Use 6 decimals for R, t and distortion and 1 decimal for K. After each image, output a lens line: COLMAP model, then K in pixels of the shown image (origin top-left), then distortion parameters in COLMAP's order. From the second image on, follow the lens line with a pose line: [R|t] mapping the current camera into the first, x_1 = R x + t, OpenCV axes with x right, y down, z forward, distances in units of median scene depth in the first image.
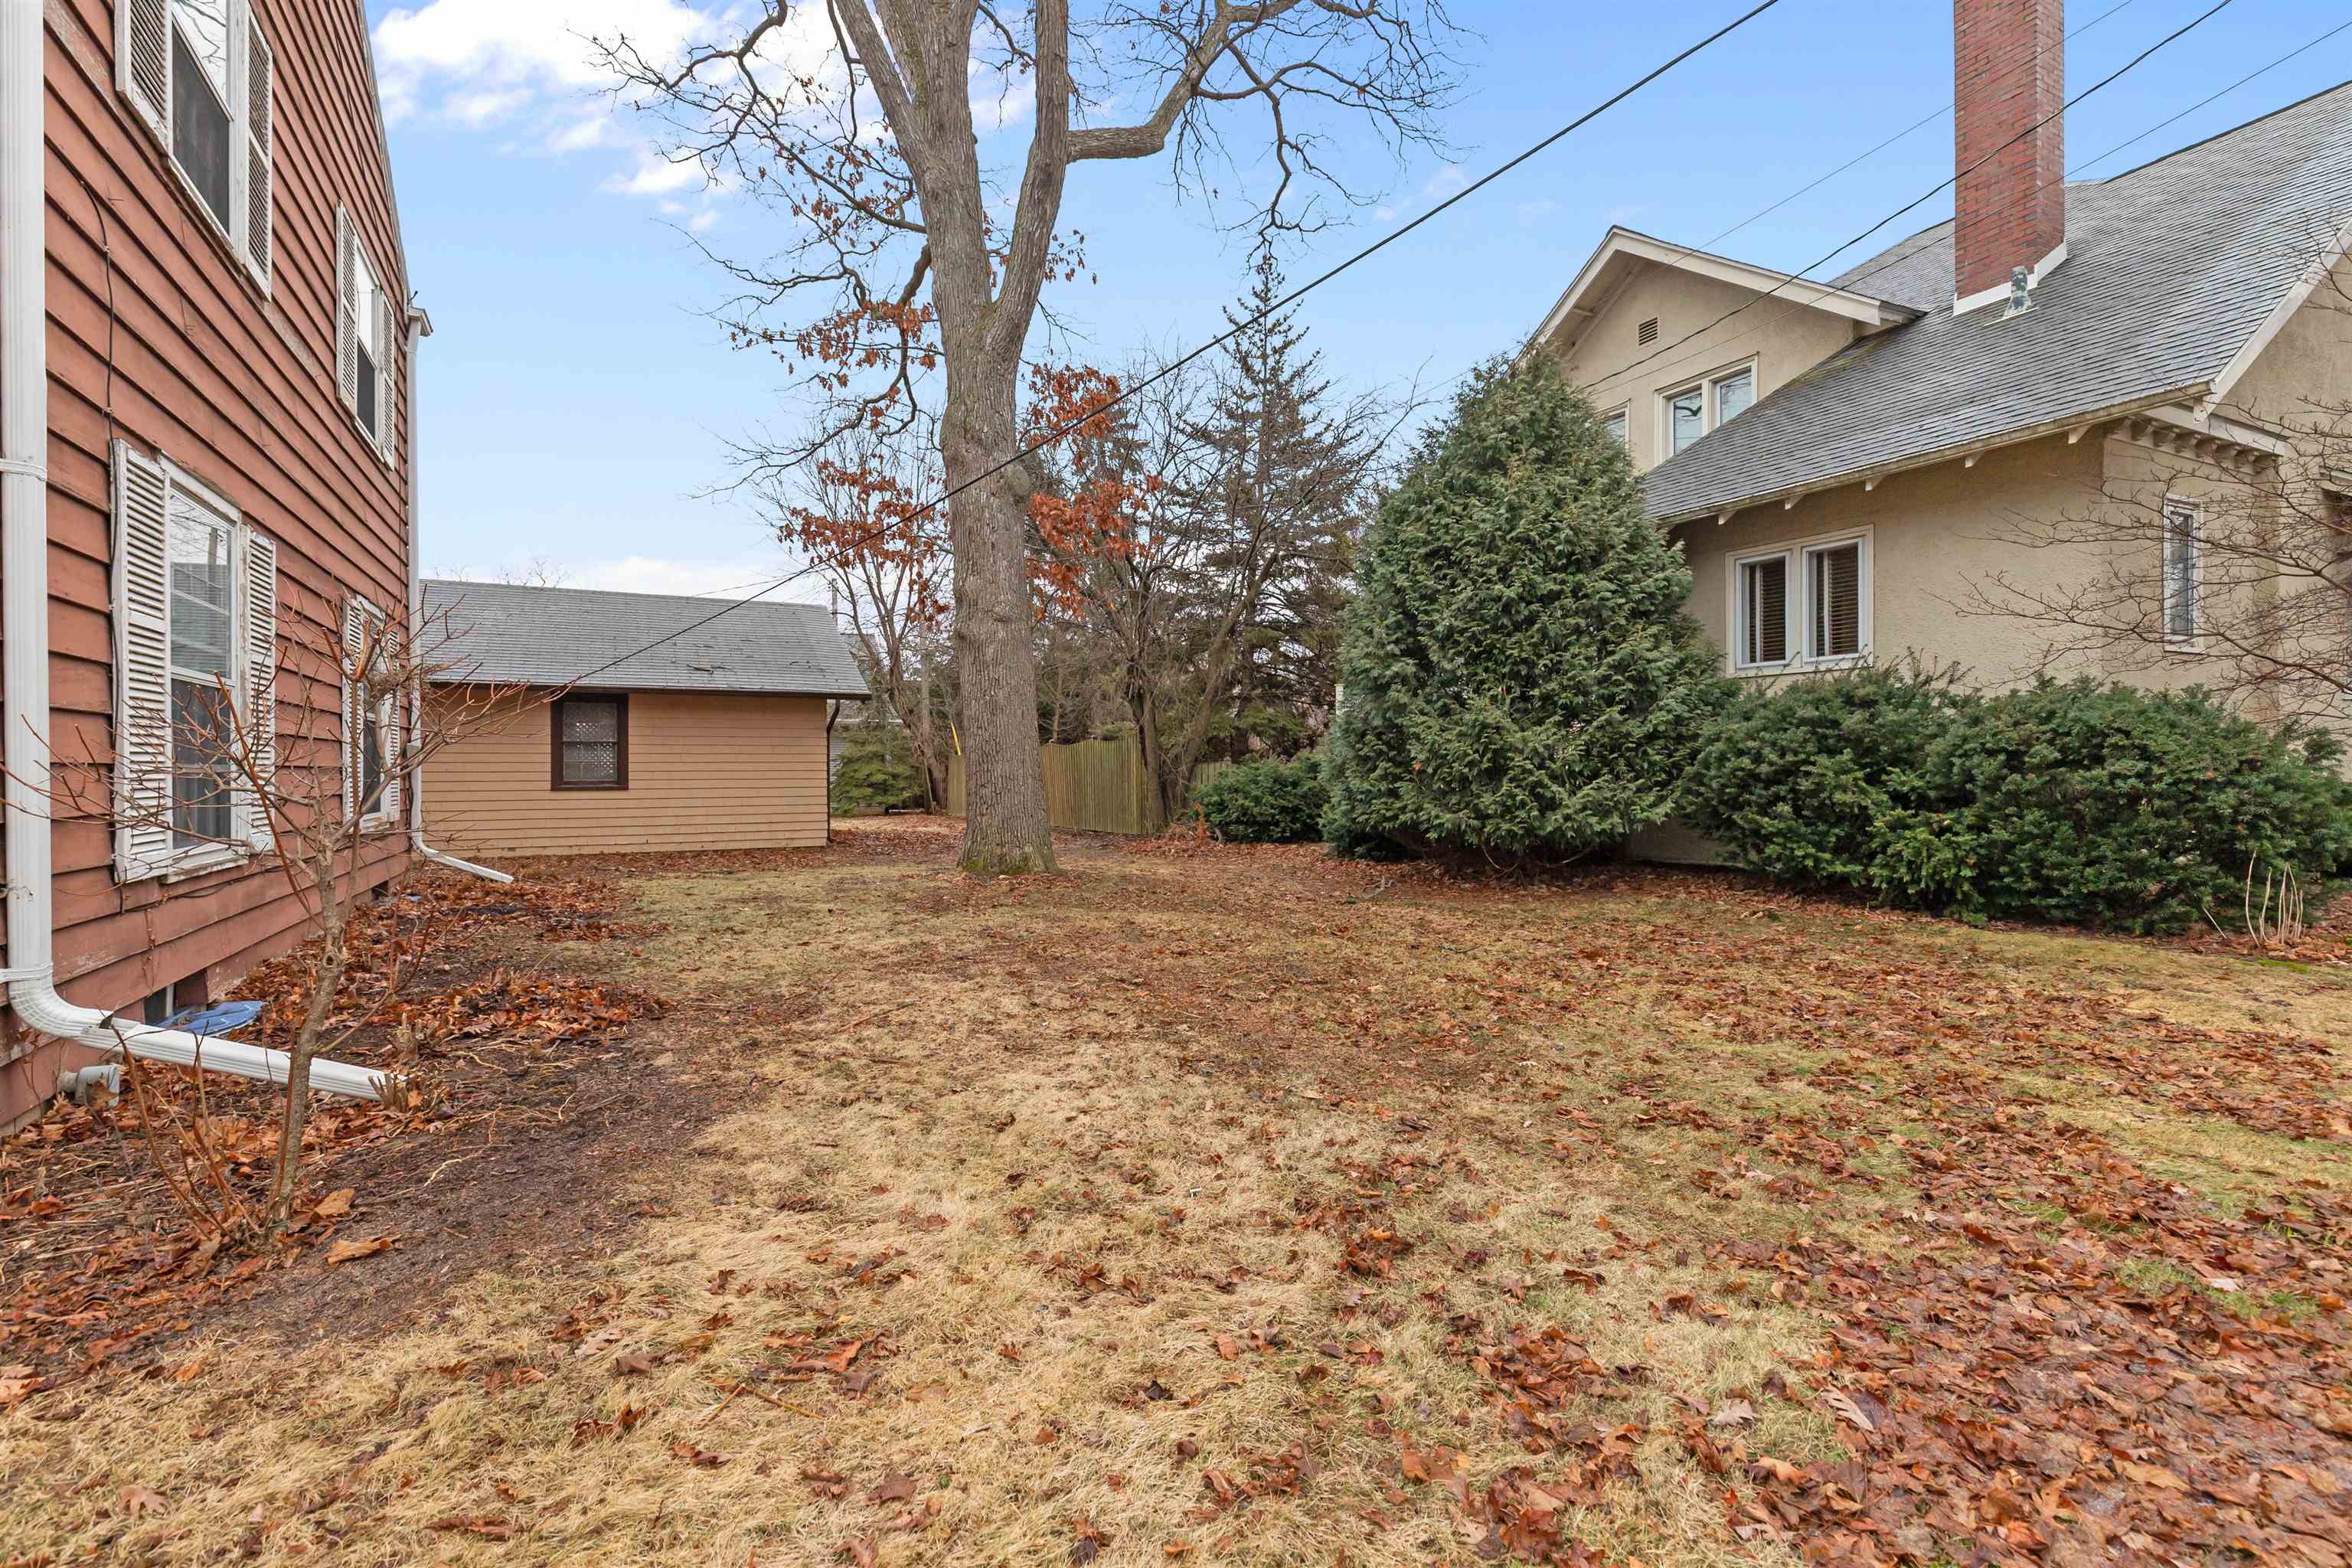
lens RADIAL K [[1058.5, 0, 1176.0], [0, 1058.5, 784.0], [0, 0, 1]] dist [0.000953, -0.000148]
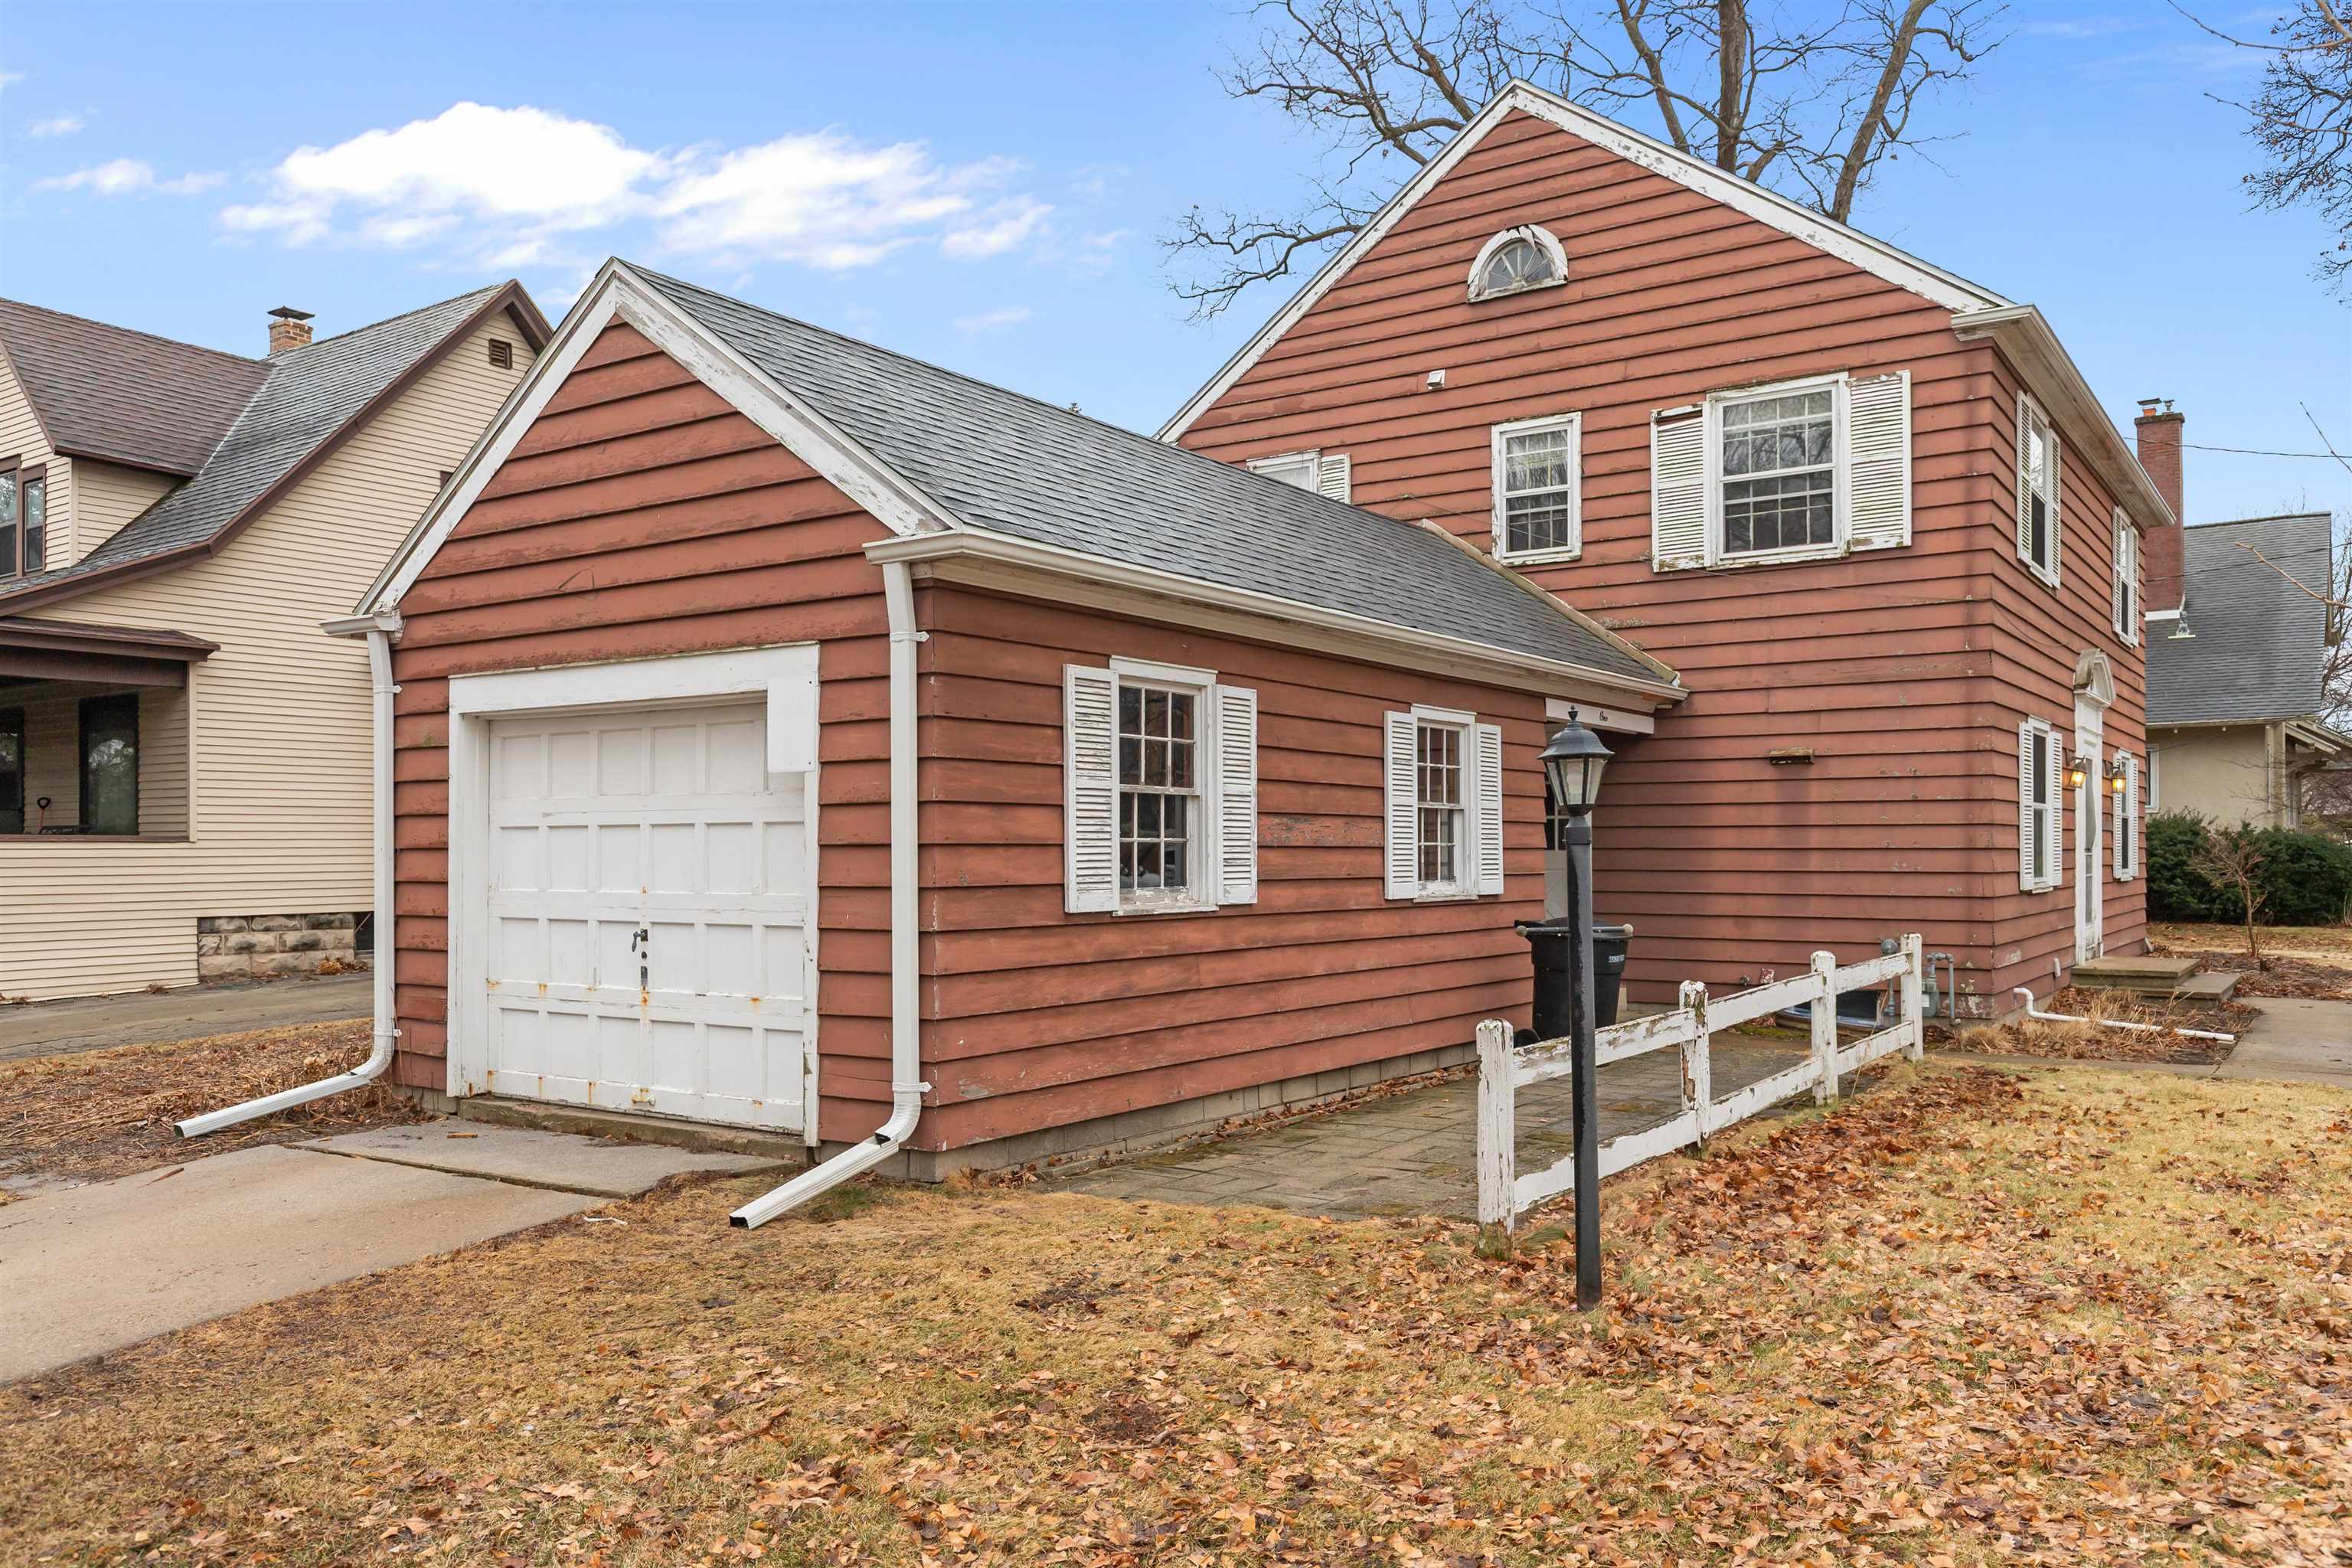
lens RADIAL K [[1749.3, 0, 1171.4], [0, 1749.3, 847.1], [0, 0, 1]] dist [-0.002117, -0.000622]
pose [[0.889978, 0.001885, 0.455999, -2.470728], [0.006845, 0.999824, -0.017494, 0.001872], [-0.455951, 0.018691, 0.889809, -1.087643]]
